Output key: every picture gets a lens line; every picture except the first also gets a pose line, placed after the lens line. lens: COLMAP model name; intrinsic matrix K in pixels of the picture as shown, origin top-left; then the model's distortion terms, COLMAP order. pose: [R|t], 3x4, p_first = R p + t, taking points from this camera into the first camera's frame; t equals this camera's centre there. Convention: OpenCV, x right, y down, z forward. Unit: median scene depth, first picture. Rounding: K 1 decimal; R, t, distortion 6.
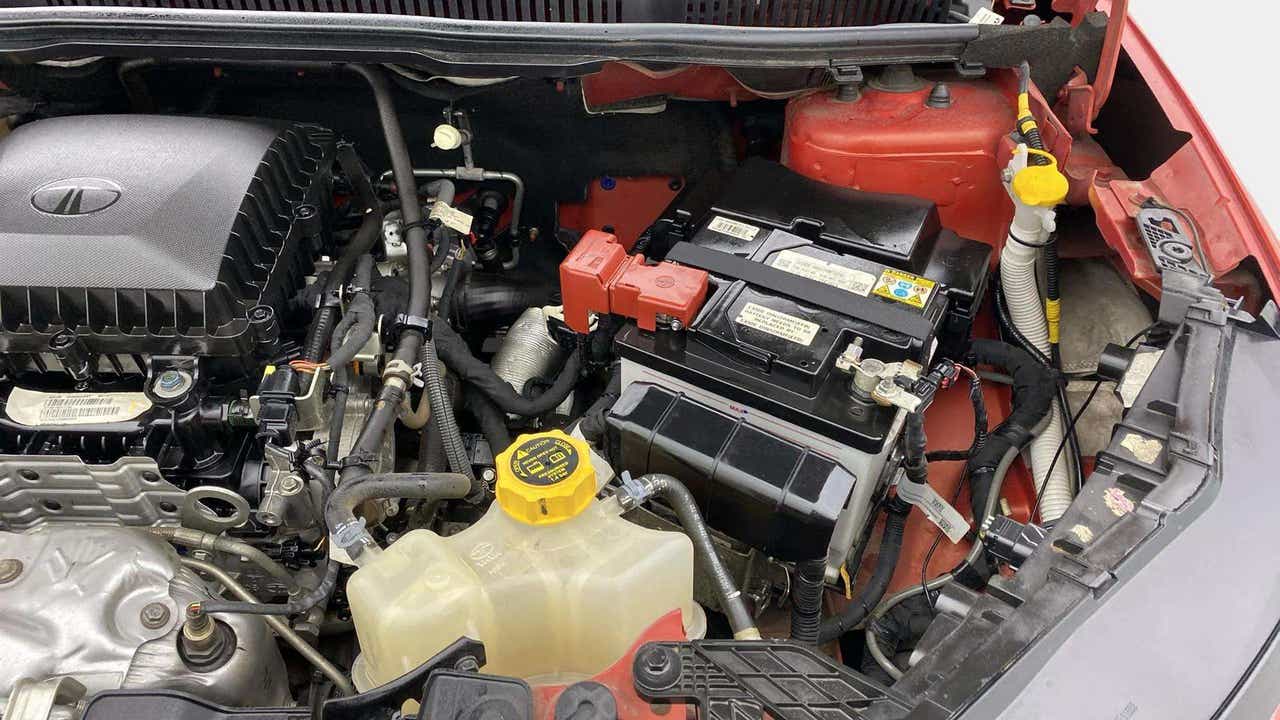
lens RADIAL K [[953.7, 0, 635.4], [0, 953.7, 360.4], [0, 0, 1]] dist [0.038586, -0.038612]
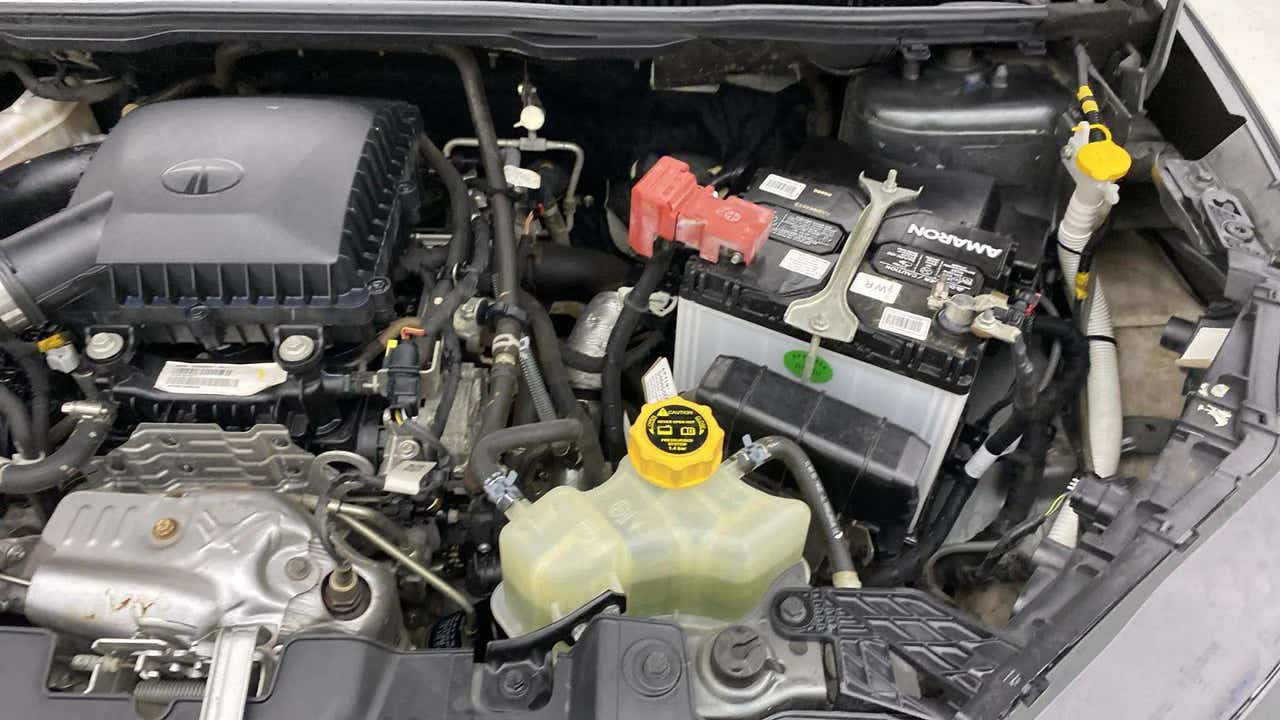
lens RADIAL K [[953.7, 0, 634.9], [0, 953.7, 361.0], [0, 0, 1]] dist [0.038586, -0.038612]
pose [[0.999953, -0.001773, 0.009548, -0.113905], [0.001265, 0.998600, 0.052888, -0.025236], [-0.009629, -0.052873, 0.998555, -0.070994]]
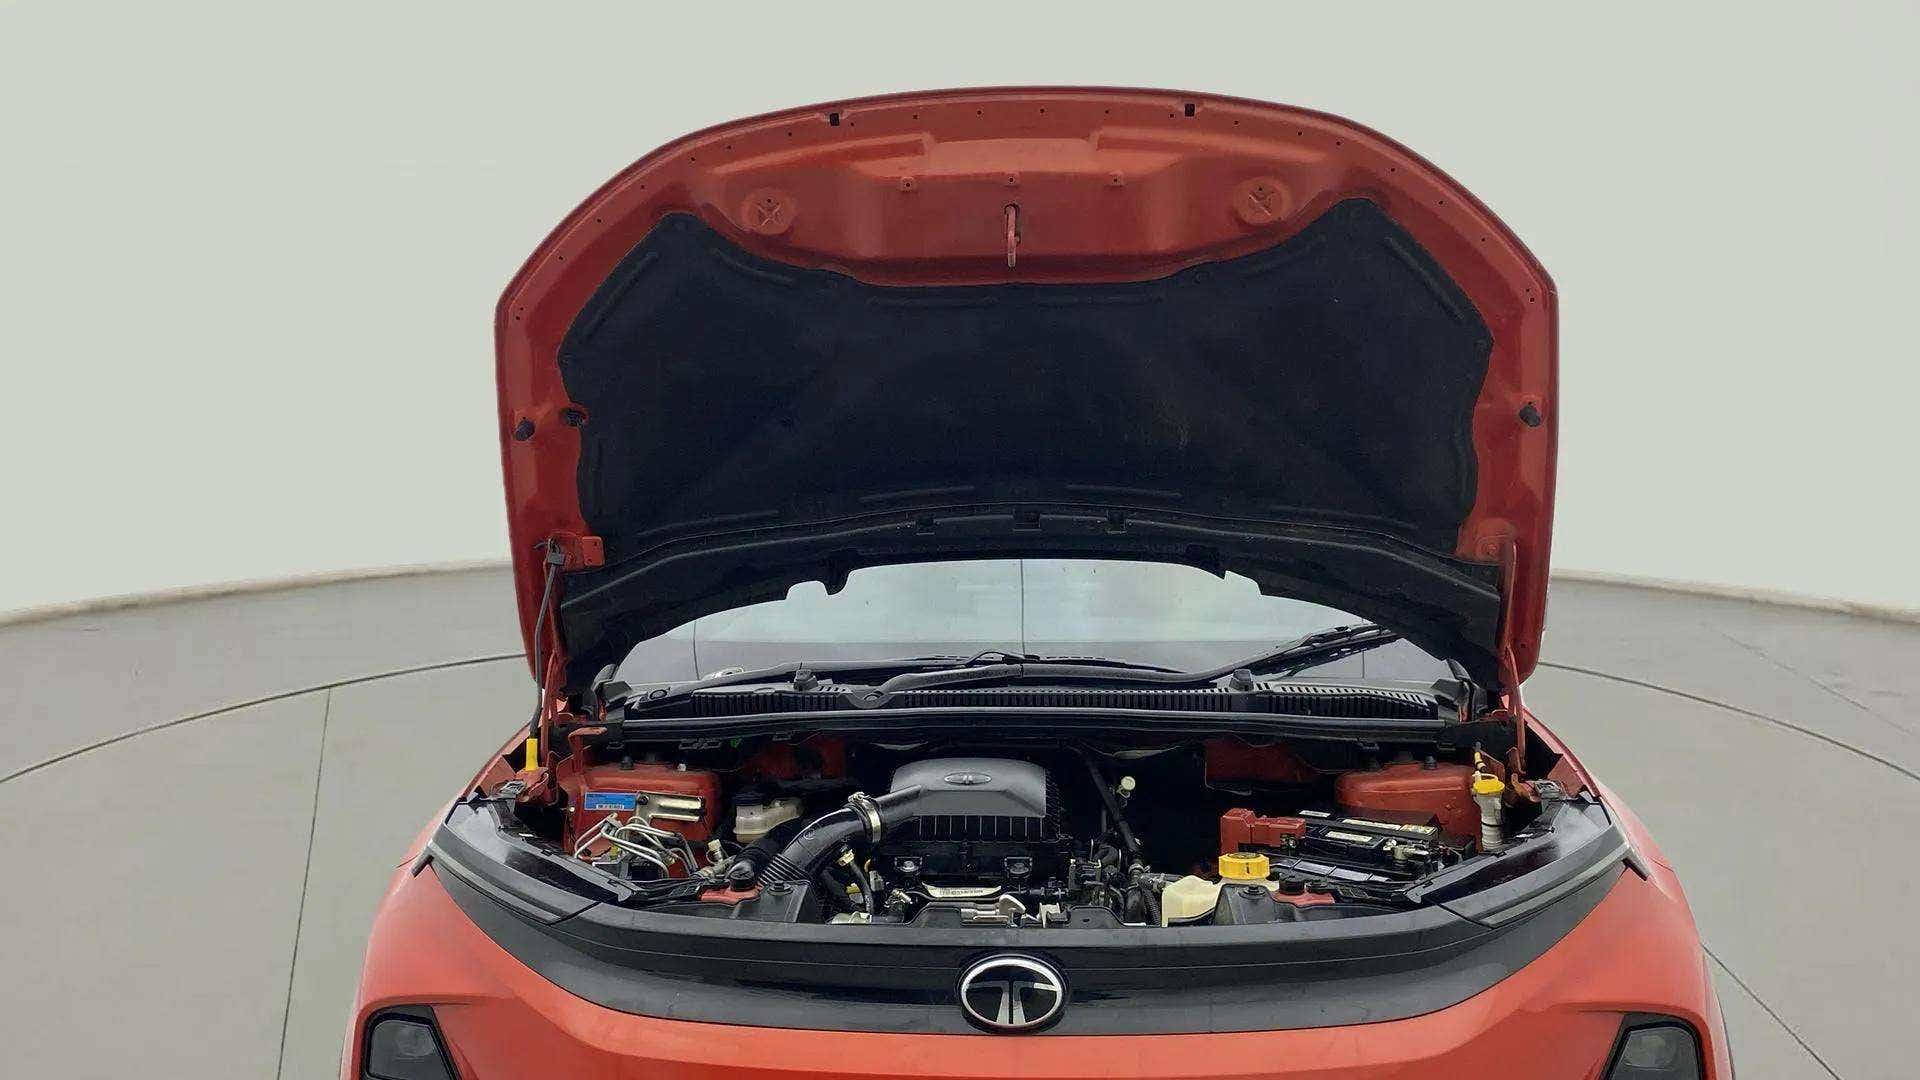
lens RADIAL K [[1697.7, 0, 963.6], [0, 1697.7, 538.6], [0, 0, 1]] dist [0.086886, 0.002283]
pose [[0.999624, -0.014587, -0.023238, -0.491502], [-0.001953, 0.806977, -0.590579, 1.391171], [0.027367, 0.590402, 0.806645, -1.948016]]
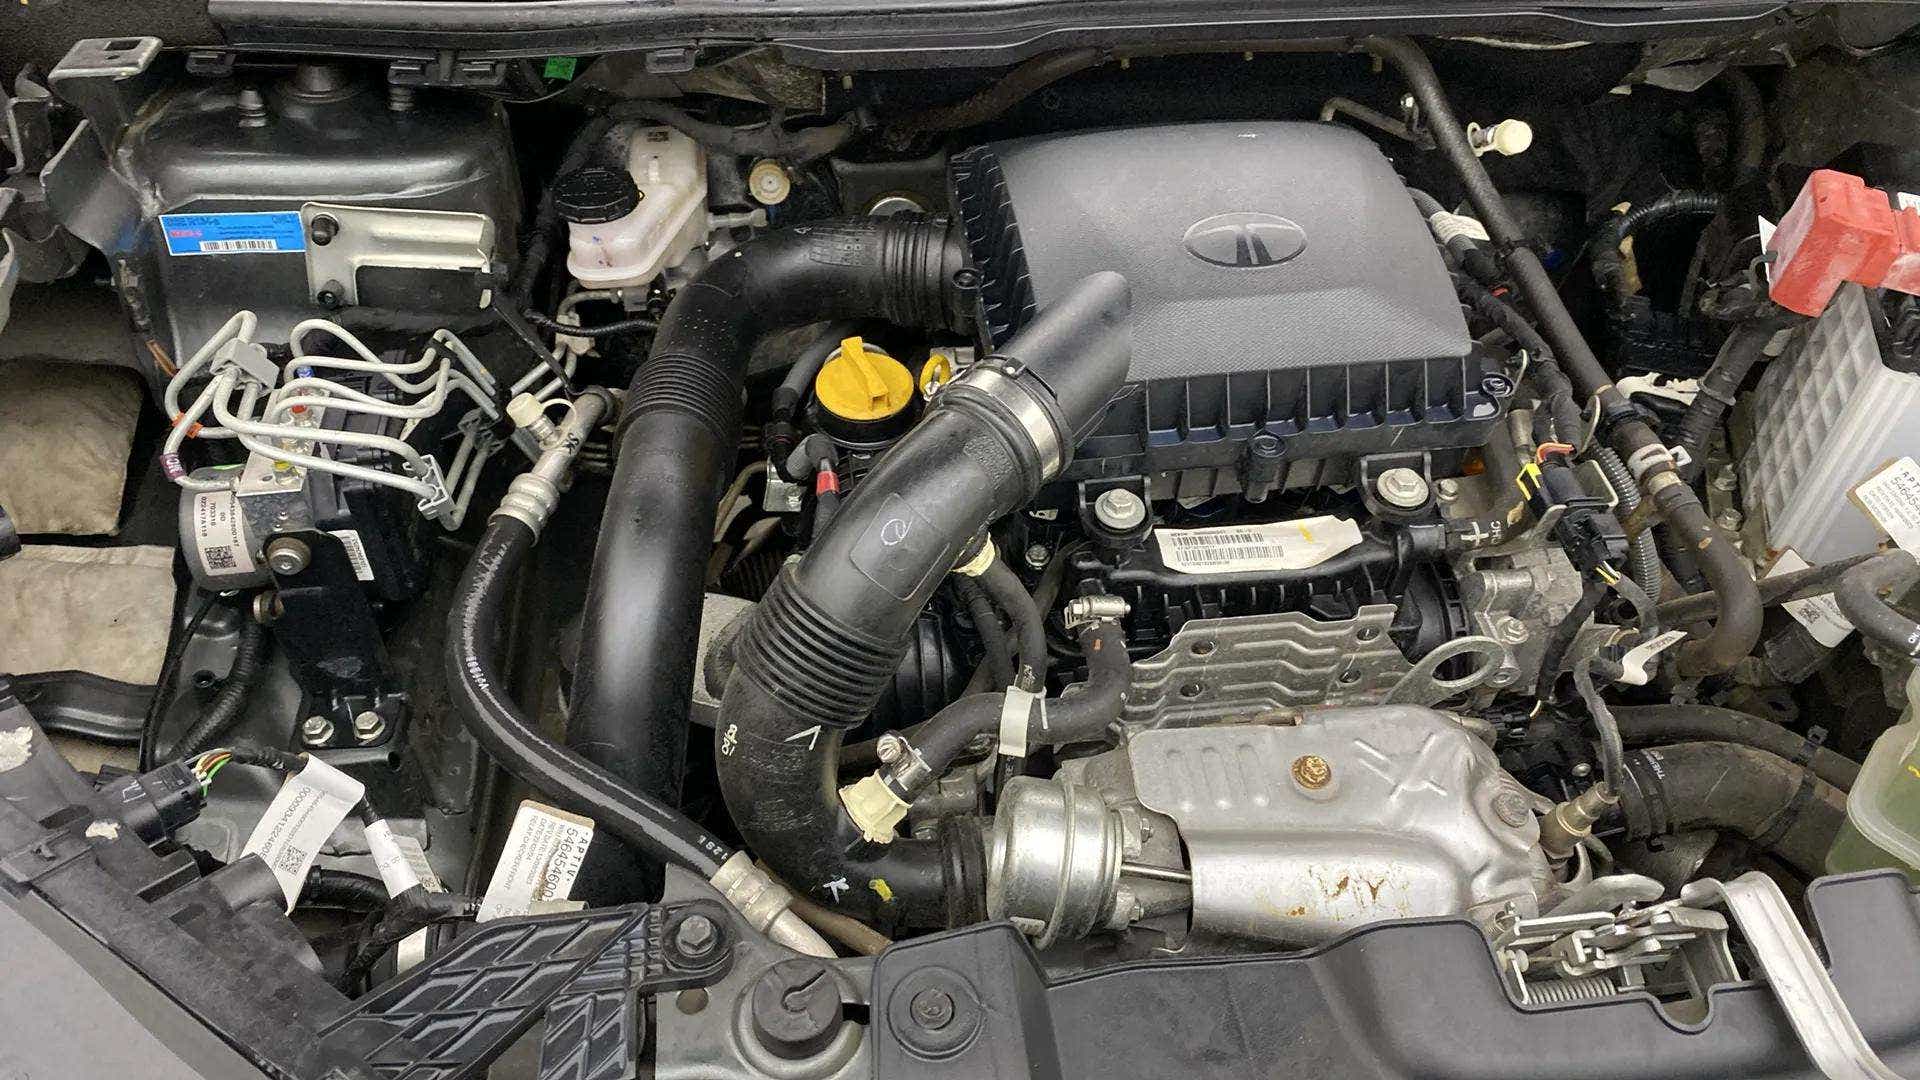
lens RADIAL K [[1430.6, 0, 954.0], [0, 1430.6, 531.2], [0, 0, 1]] dist [0.038586, -0.038612]
pose [[0.988215, -0.088873, 0.124632, -0.910562], [0.084418, 0.995603, 0.040589, -0.022404], [-0.127691, -0.029589, 0.991373, -0.013091]]
